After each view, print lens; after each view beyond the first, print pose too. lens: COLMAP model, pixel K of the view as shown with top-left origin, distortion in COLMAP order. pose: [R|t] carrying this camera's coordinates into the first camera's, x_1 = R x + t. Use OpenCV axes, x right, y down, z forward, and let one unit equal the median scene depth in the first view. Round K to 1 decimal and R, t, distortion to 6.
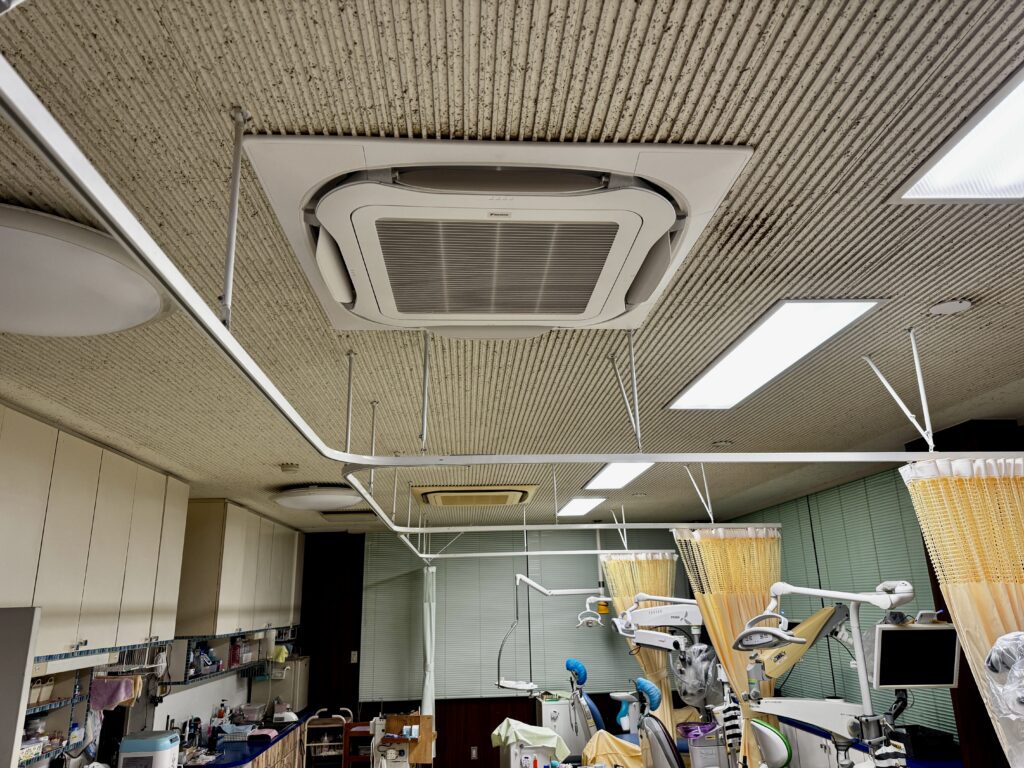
lens RADIAL K [[724.6, 0, 516.1], [0, 724.6, 384.0], [0, 0, 1]] dist [0.005943, -0.028427]
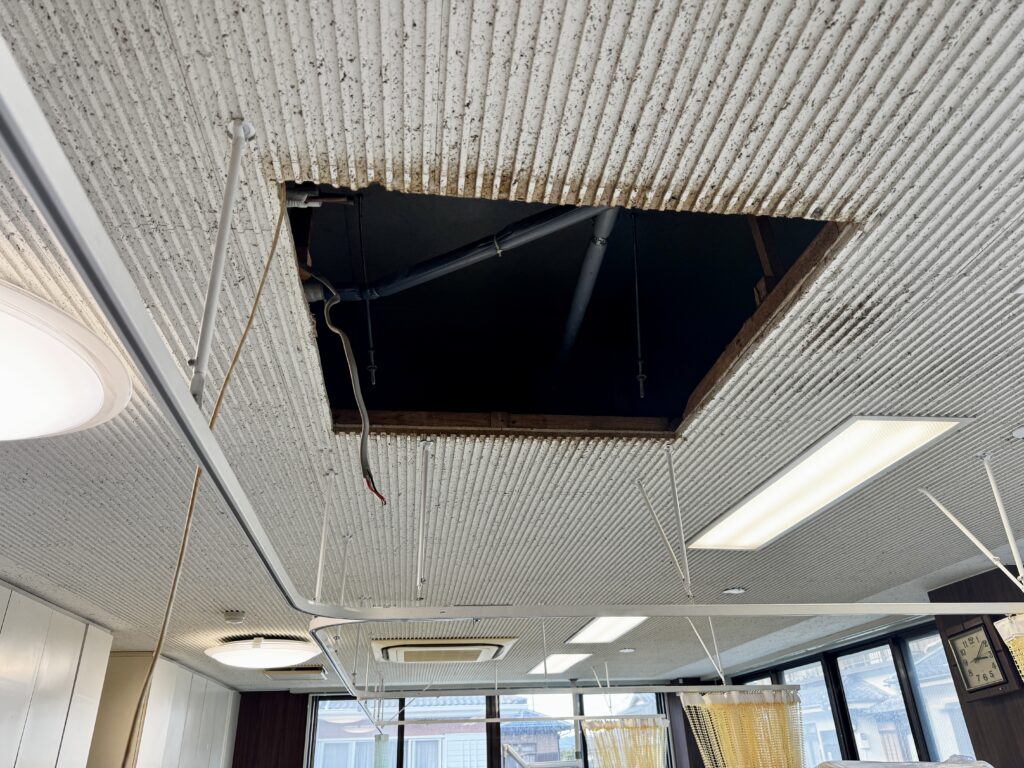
lens RADIAL K [[724.6, 0, 503.5], [0, 724.6, 379.2], [0, 0, 1]] dist [0.005943, -0.028427]
pose [[0.998666, 0.021315, 0.047028, -0.135321], [-0.011656, 0.980370, -0.196820, 0.020932], [-0.050300, 0.196009, 0.979311, 0.296300]]
